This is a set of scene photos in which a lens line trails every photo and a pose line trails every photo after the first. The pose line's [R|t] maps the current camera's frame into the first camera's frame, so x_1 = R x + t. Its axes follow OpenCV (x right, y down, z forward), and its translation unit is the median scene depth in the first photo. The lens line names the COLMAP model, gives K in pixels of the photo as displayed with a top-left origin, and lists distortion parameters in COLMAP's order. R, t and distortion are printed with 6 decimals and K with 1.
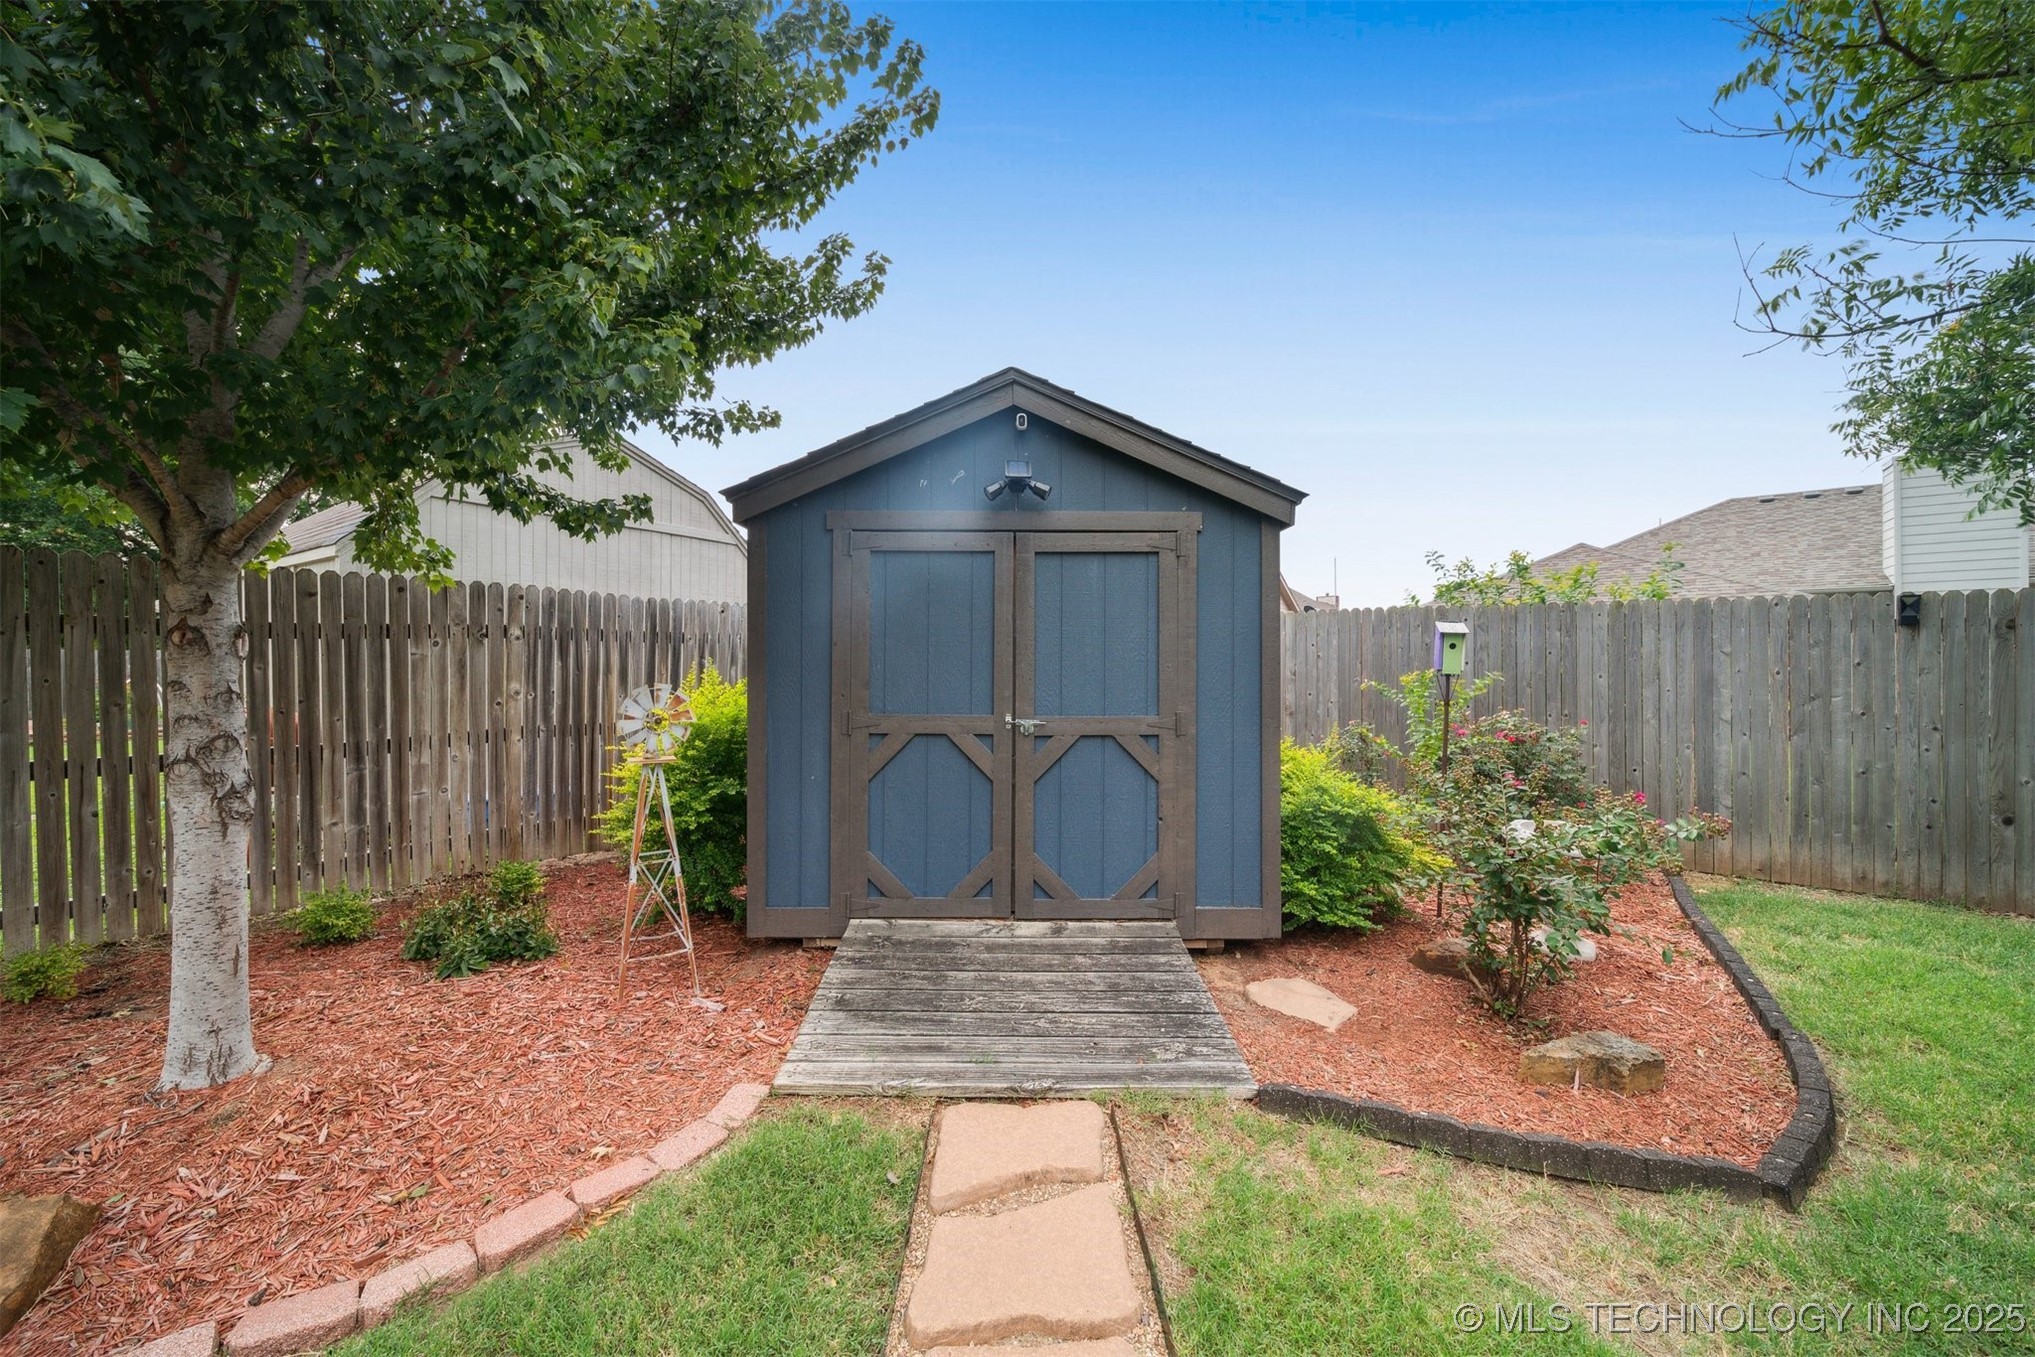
lens RADIAL K [[732.3, 0, 1012.1], [0, 732.3, 670.9], [0, 0, 1]] dist [0.002361, -0.000319]
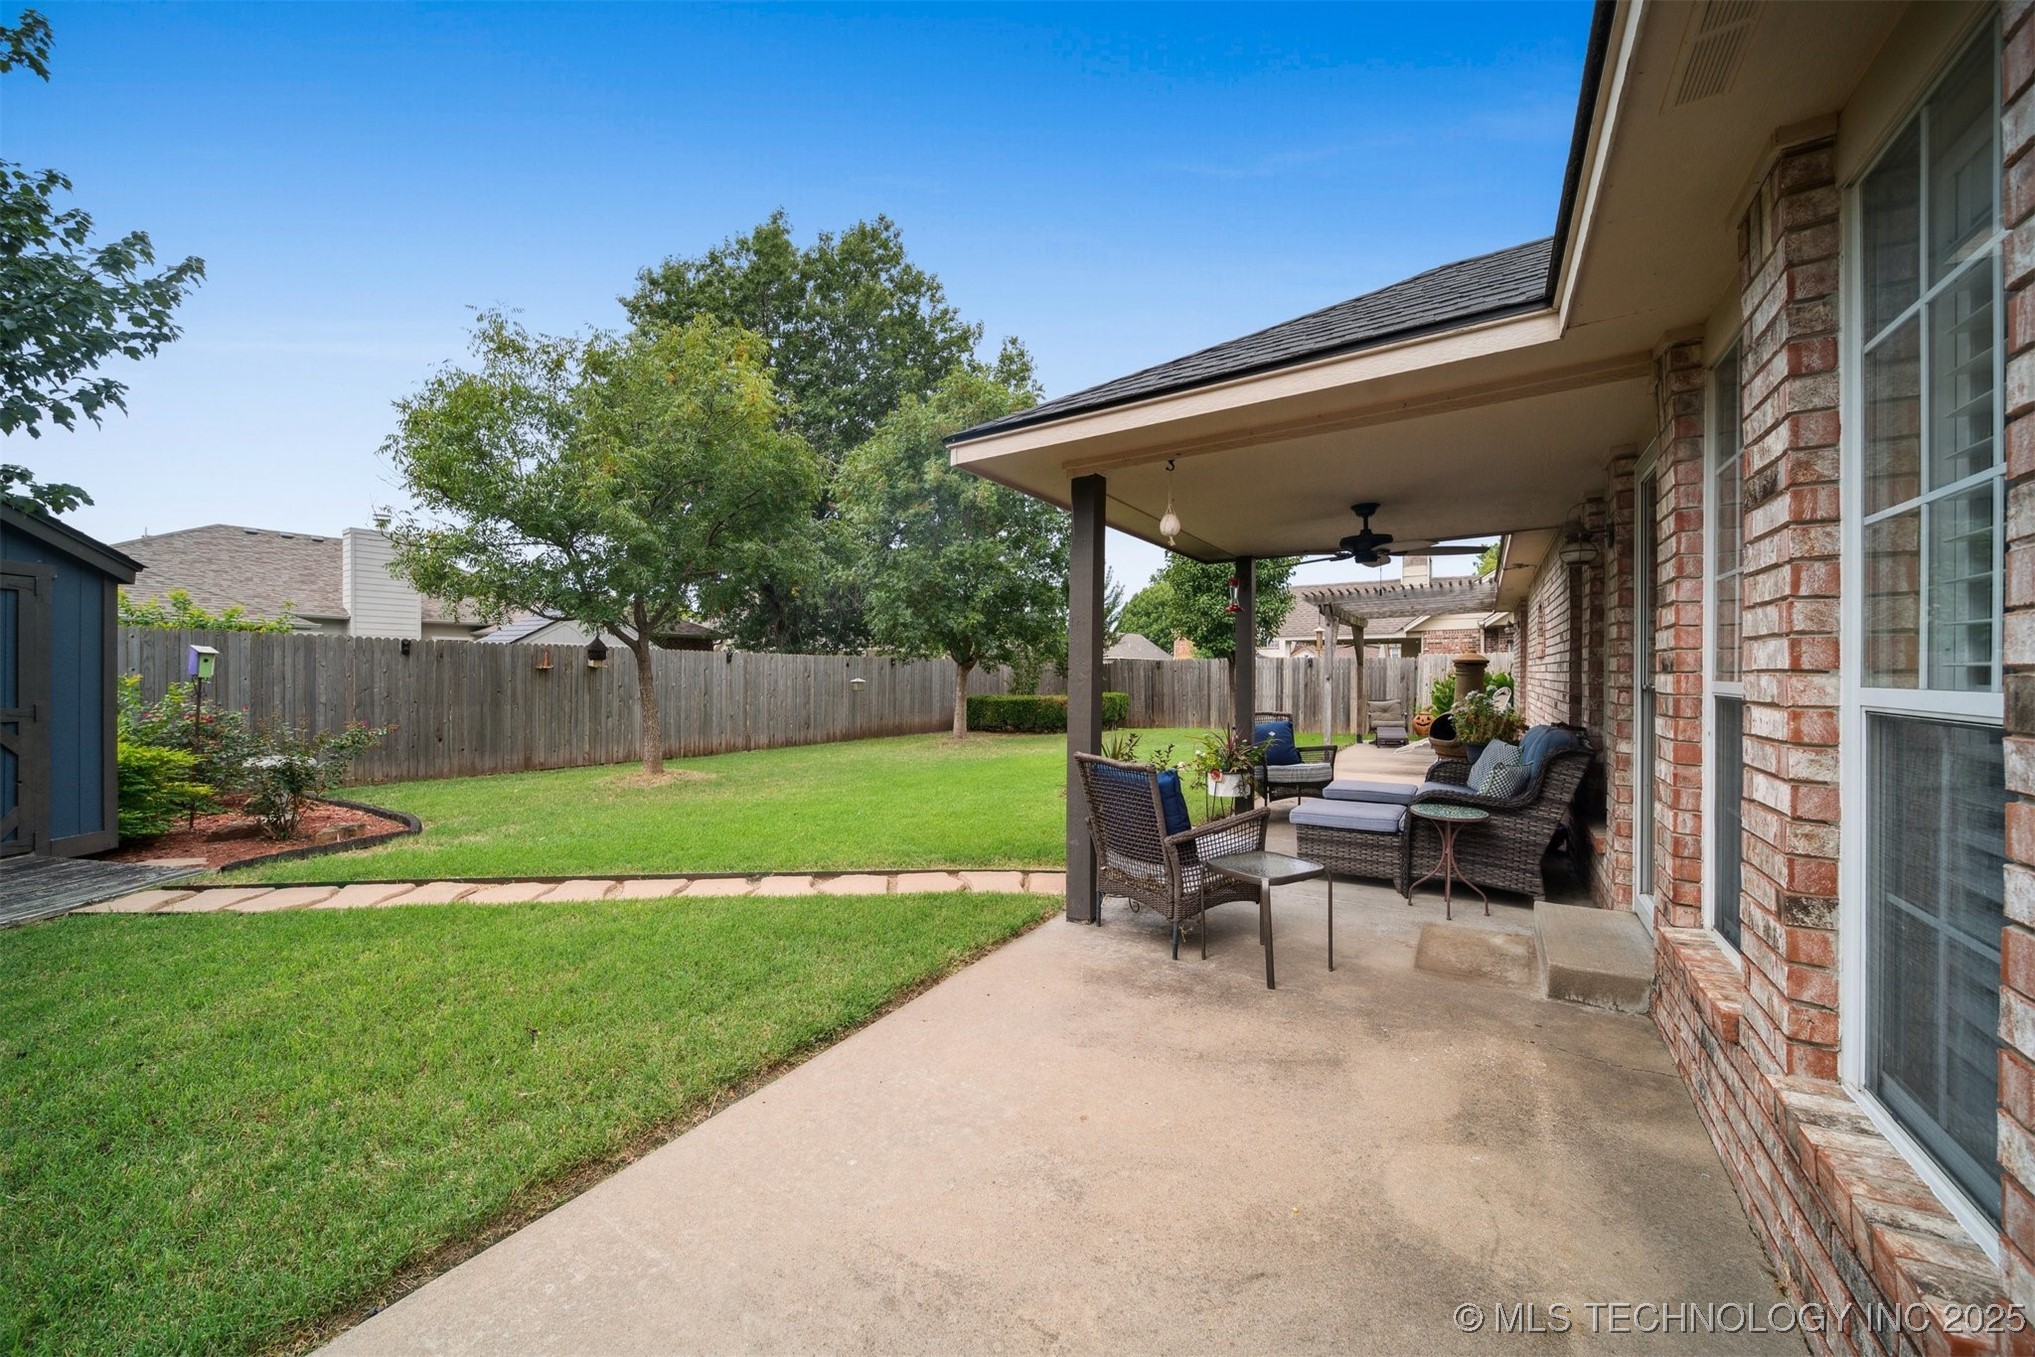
lens RADIAL K [[732.3, 0, 1009.2], [0, 732.3, 670.4], [0, 0, 1]] dist [0.002361, -0.000319]
pose [[-0.067400, 0.005301, 0.997712, -1.287914], [0.003730, 0.999980, -0.005061, 0.003899], [-0.997719, 0.003381, -0.067418, -0.766902]]
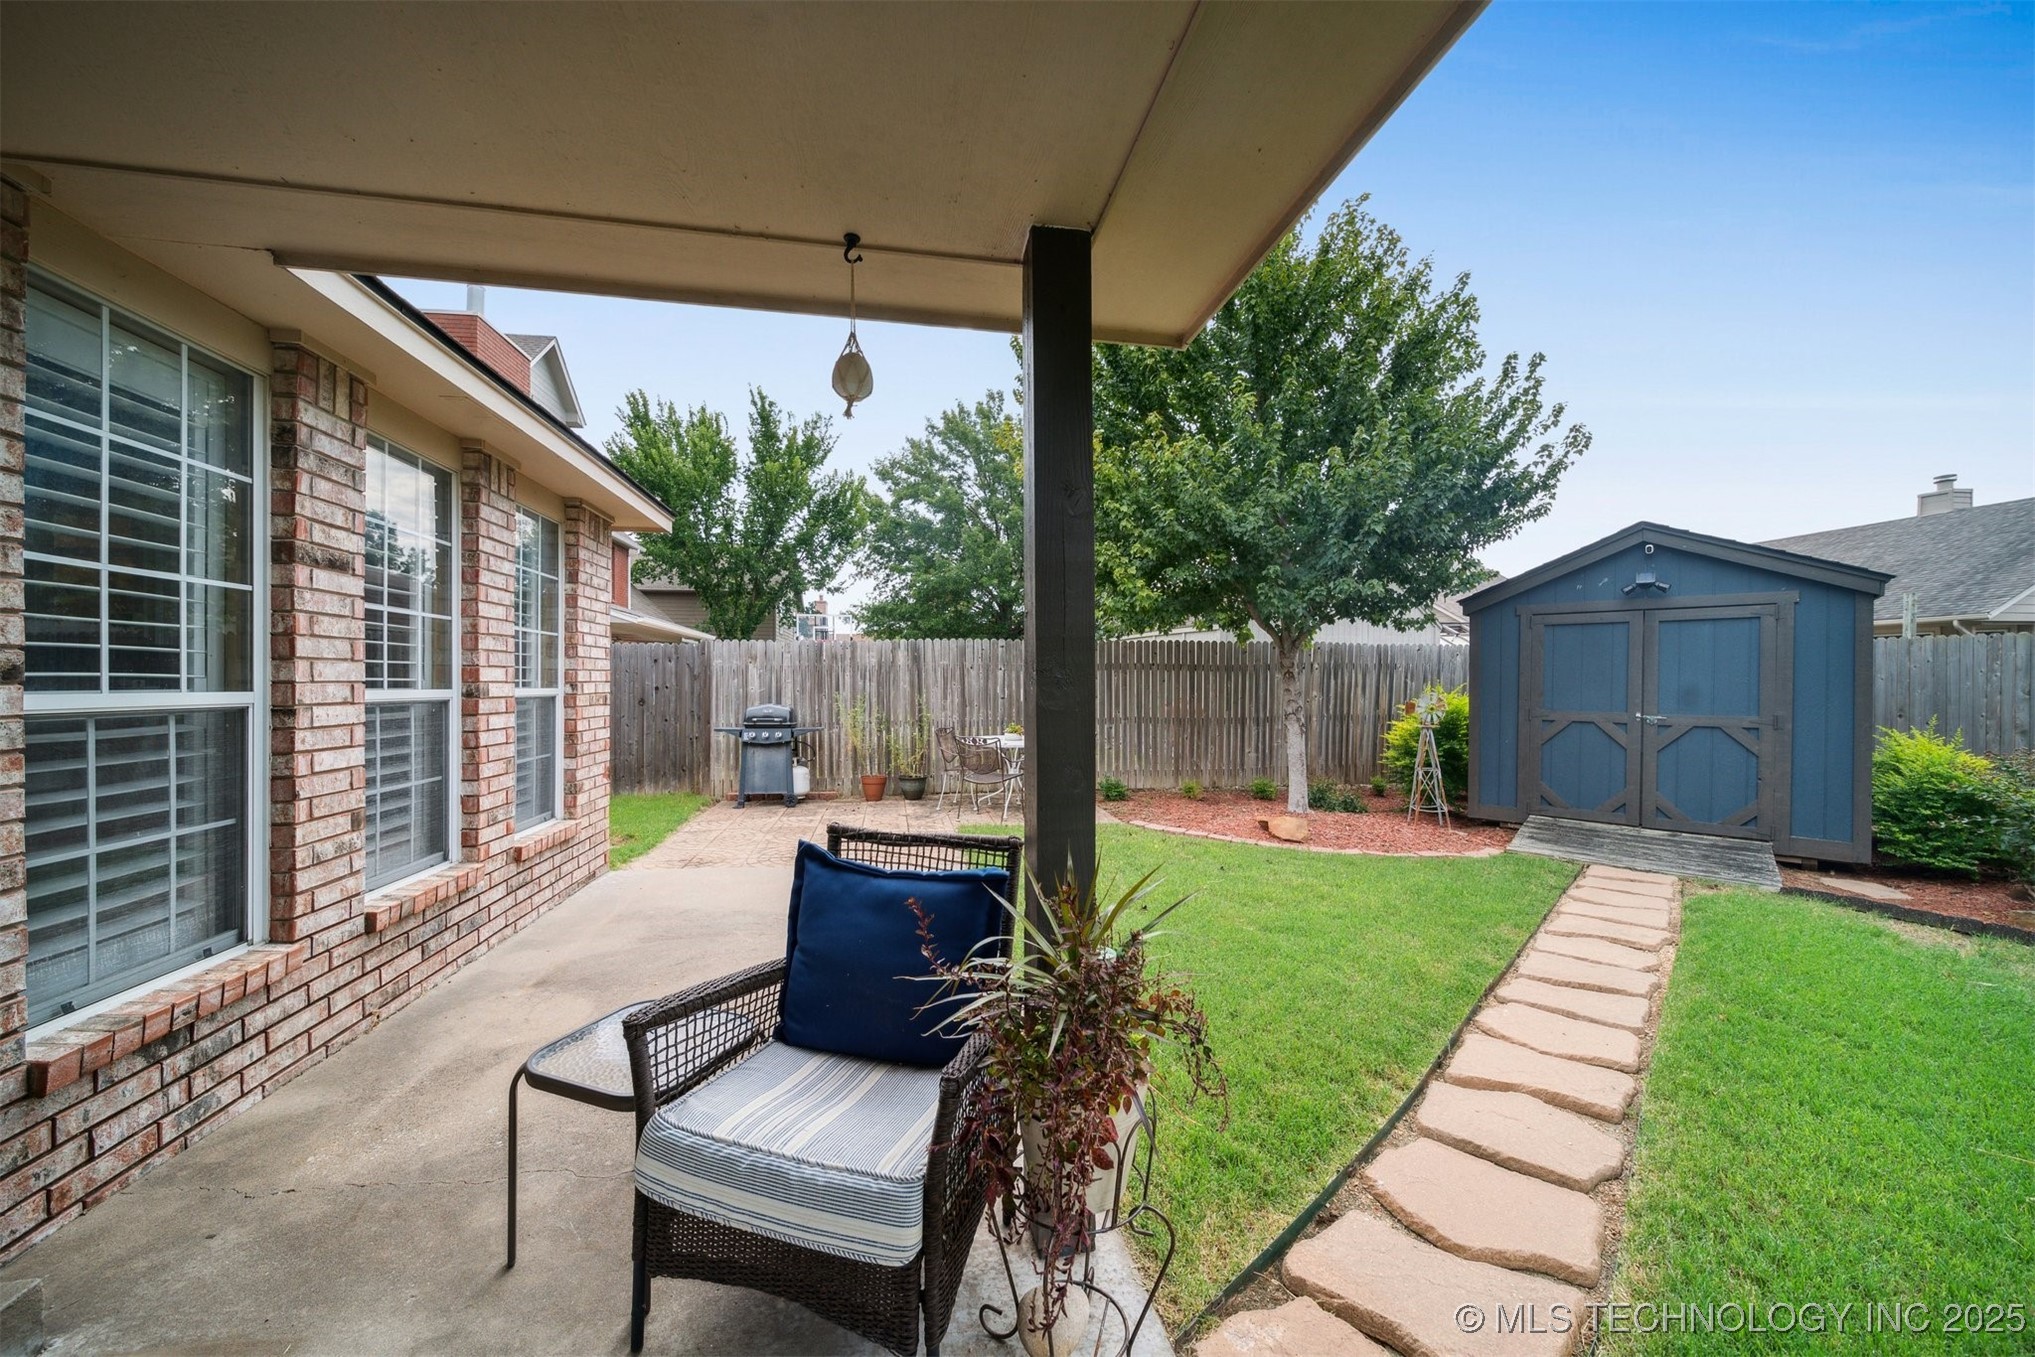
lens RADIAL K [[732.3, 0, 1000.9], [0, 732.3, 688.6], [0, 0, 1]] dist [0.002361, -0.000319]
pose [[0.709911, 0.010185, -0.704218, 0.147107], [-0.007467, 0.999948, 0.006936, -0.000417], [0.704252, 0.000334, 0.709950, -1.341176]]
